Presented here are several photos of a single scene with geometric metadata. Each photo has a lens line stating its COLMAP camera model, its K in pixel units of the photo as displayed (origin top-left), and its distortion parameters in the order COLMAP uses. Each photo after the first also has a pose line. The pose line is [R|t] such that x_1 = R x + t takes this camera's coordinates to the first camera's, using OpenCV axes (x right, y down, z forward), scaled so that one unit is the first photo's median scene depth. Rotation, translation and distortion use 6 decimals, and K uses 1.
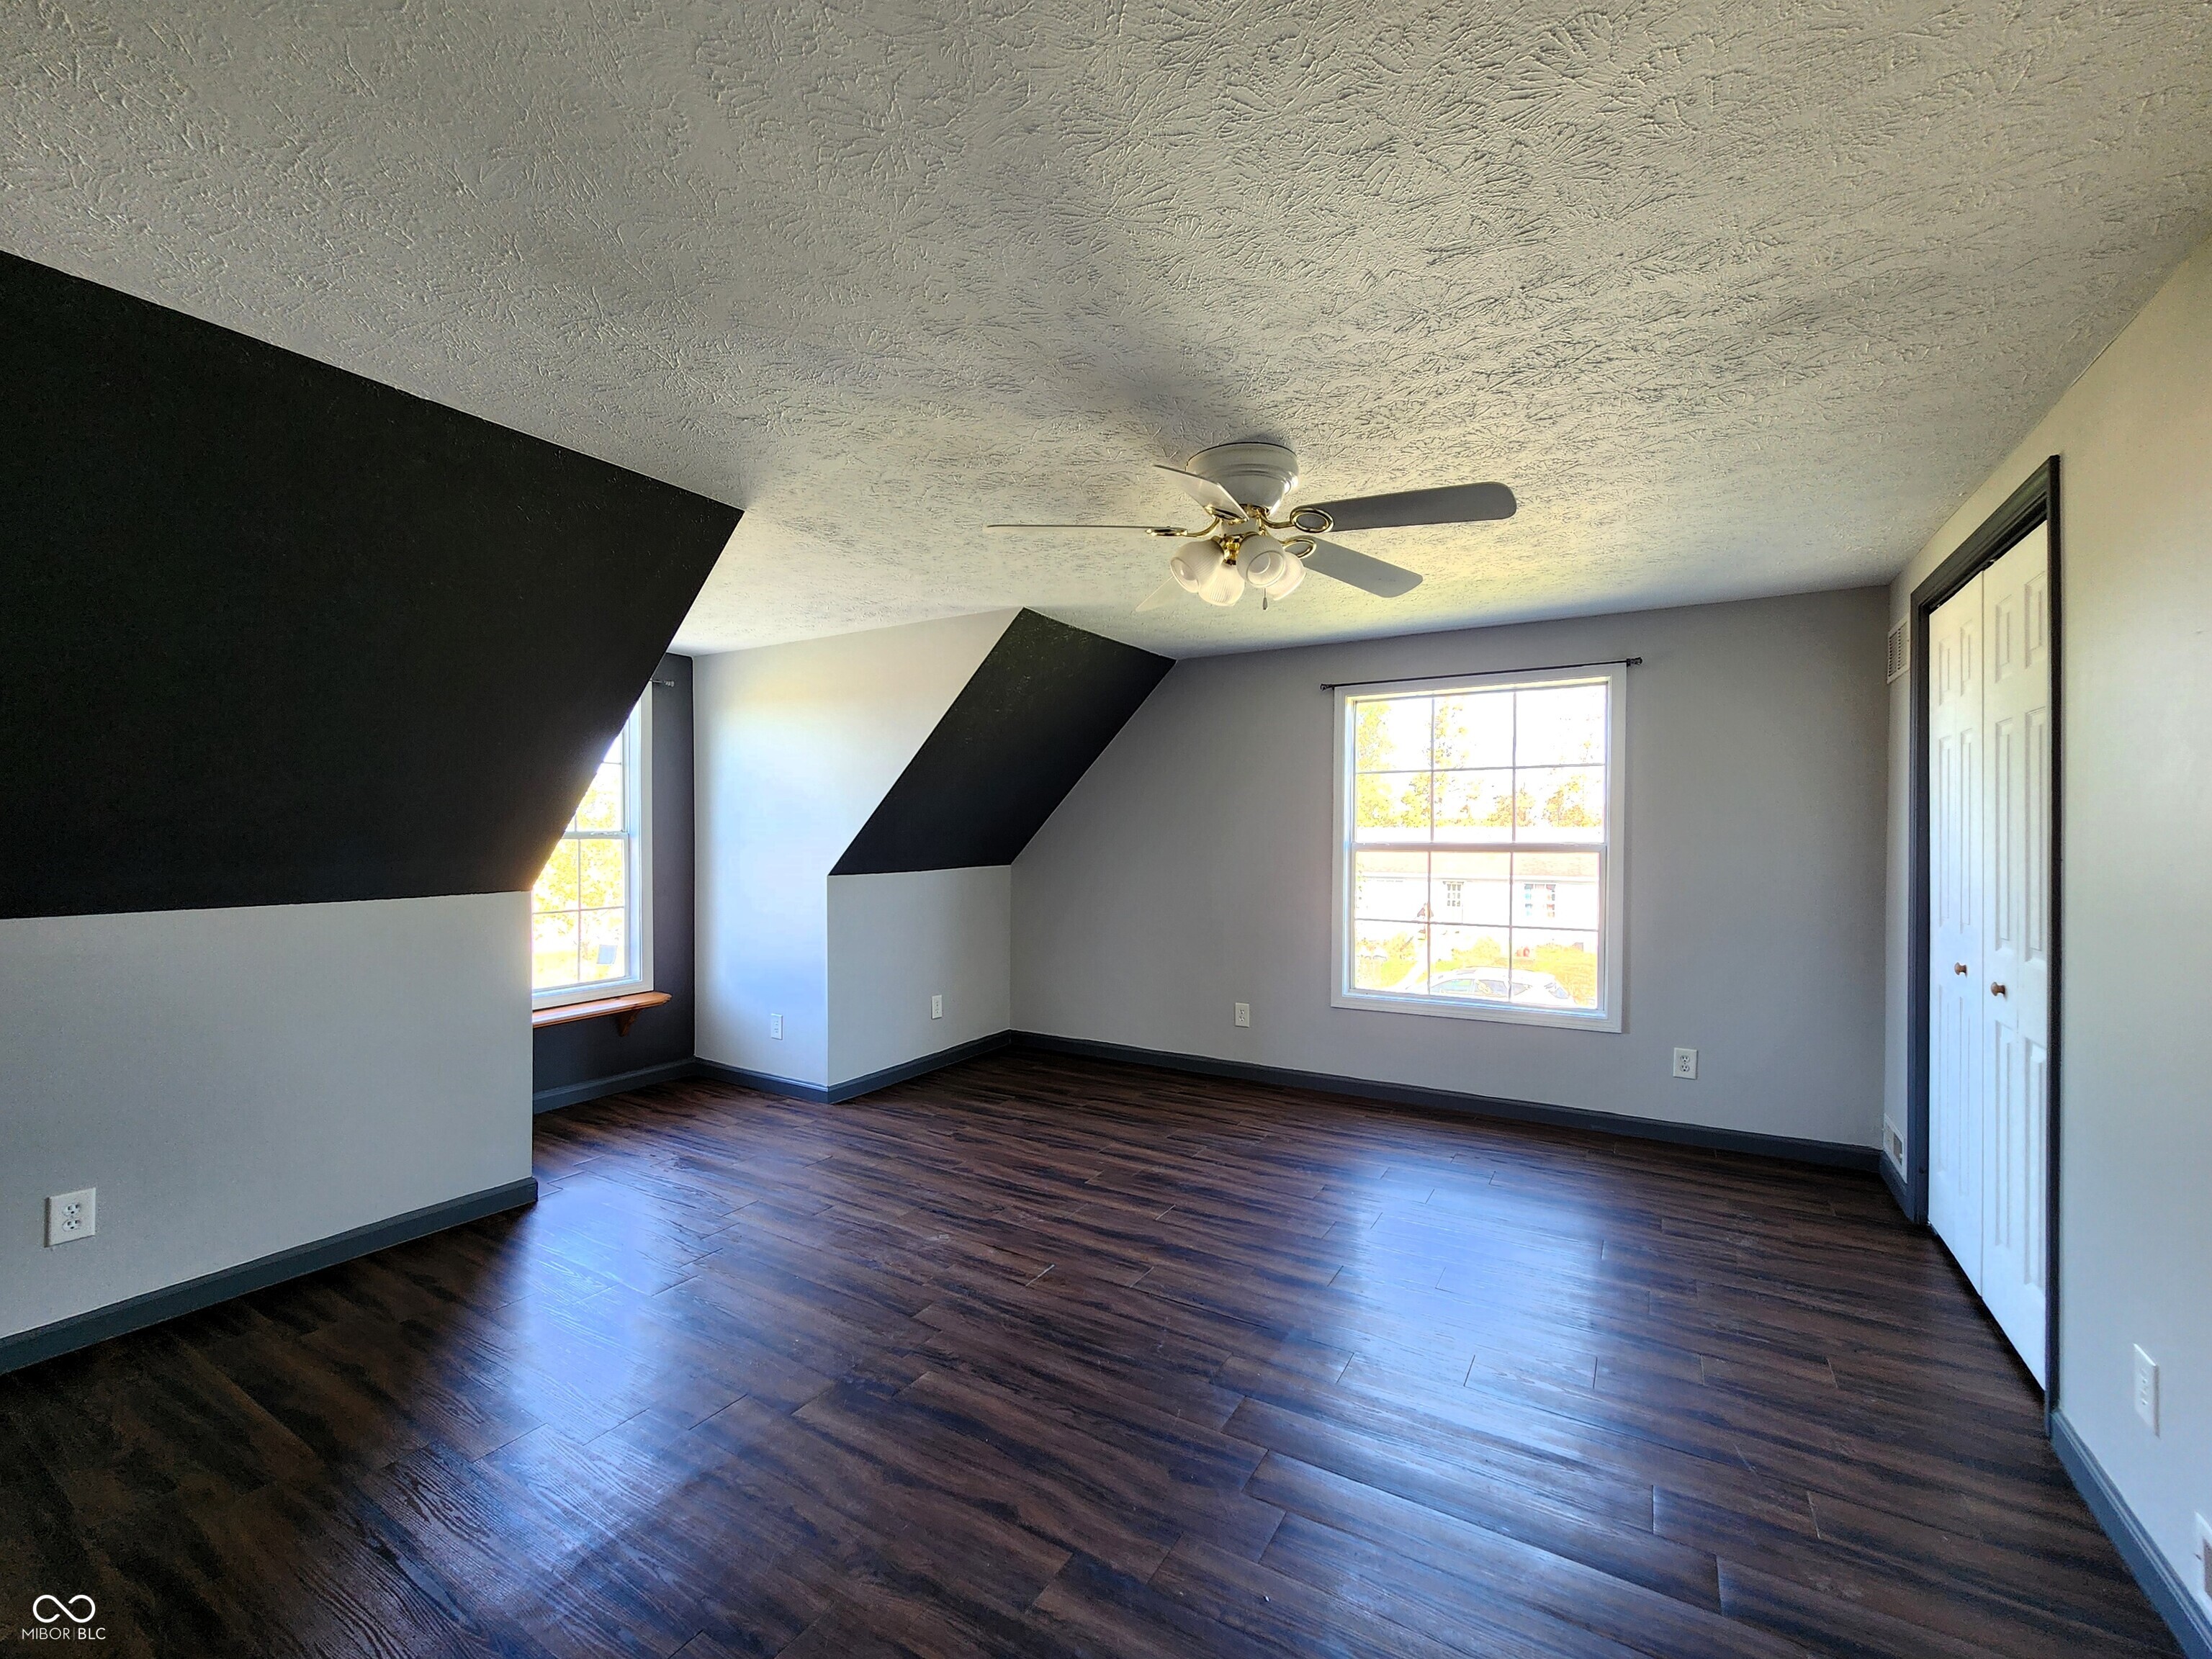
lens RADIAL K [[924.6, 0, 1113.1], [0, 924.6, 833.3], [0, 0, 1]] dist [0.000373, -0.000652]
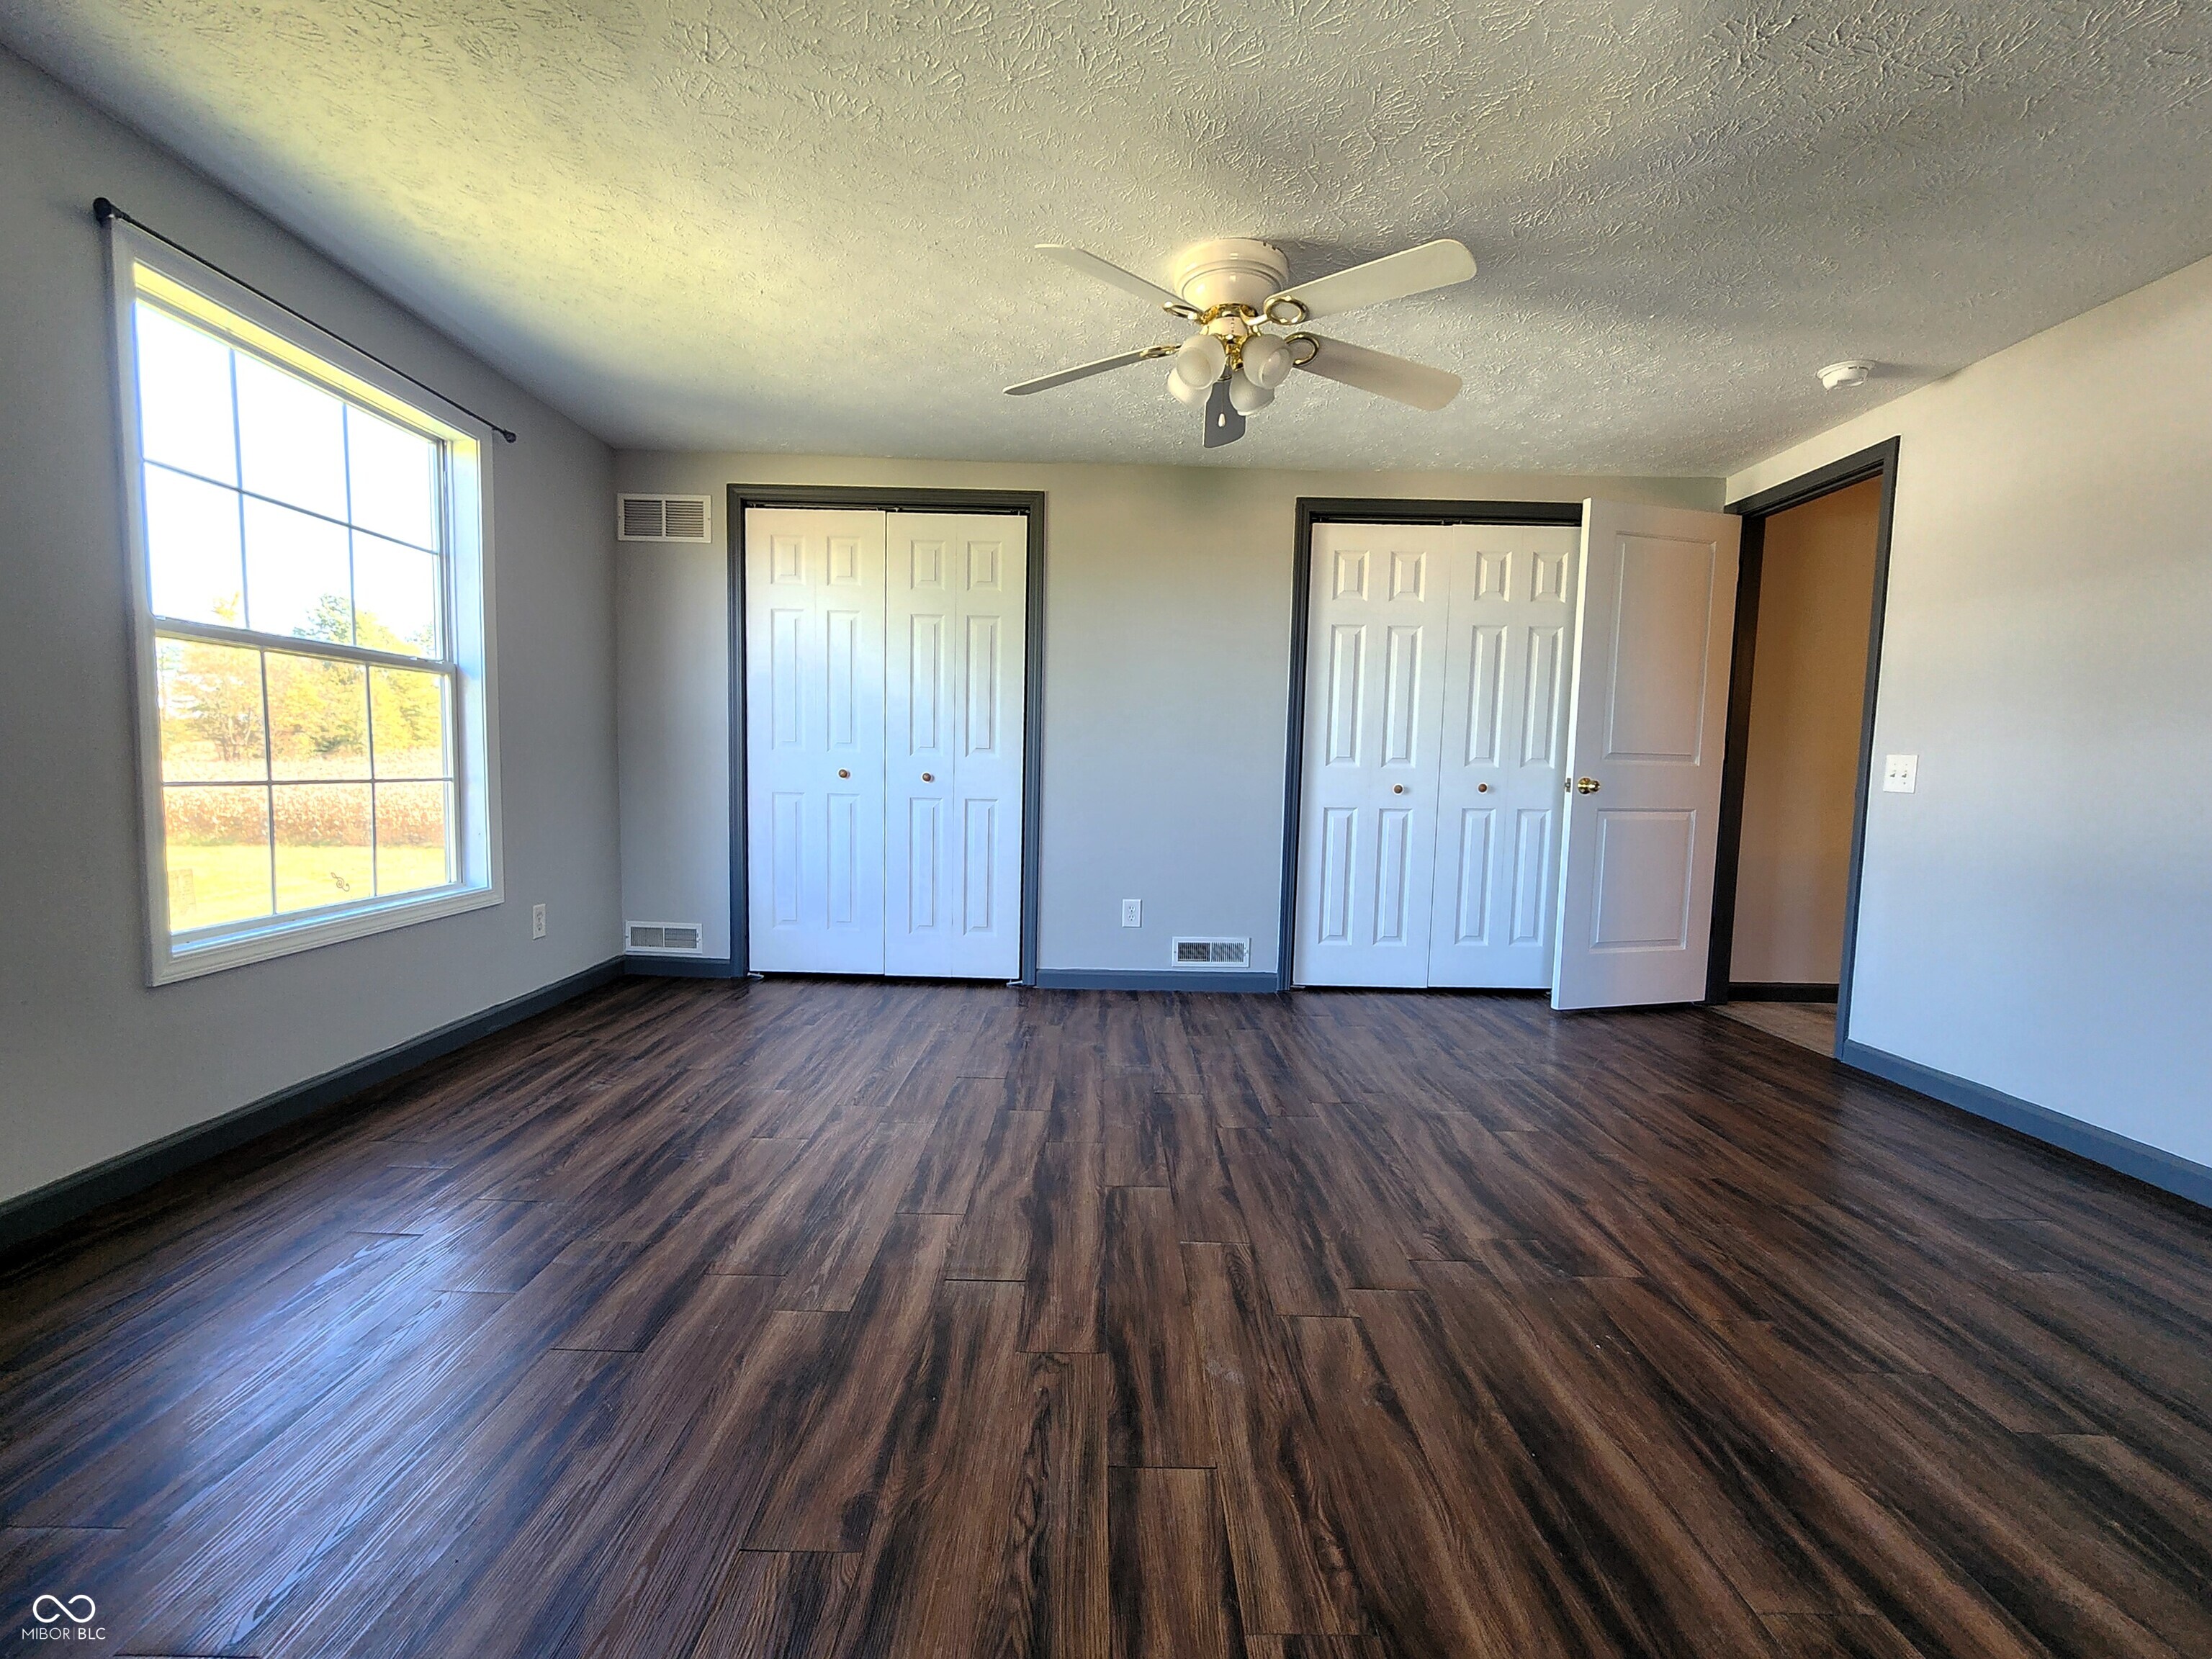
lens RADIAL K [[924.6, 0, 1118.7], [0, 924.6, 838.9], [0, 0, 1]] dist [0.000373, -0.000652]
pose [[-0.505180, -0.082801, 0.859033, -0.512540], [-0.026011, 0.996395, 0.080744, 0.101068], [-0.862622, 0.018446, -0.505512, 1.176080]]
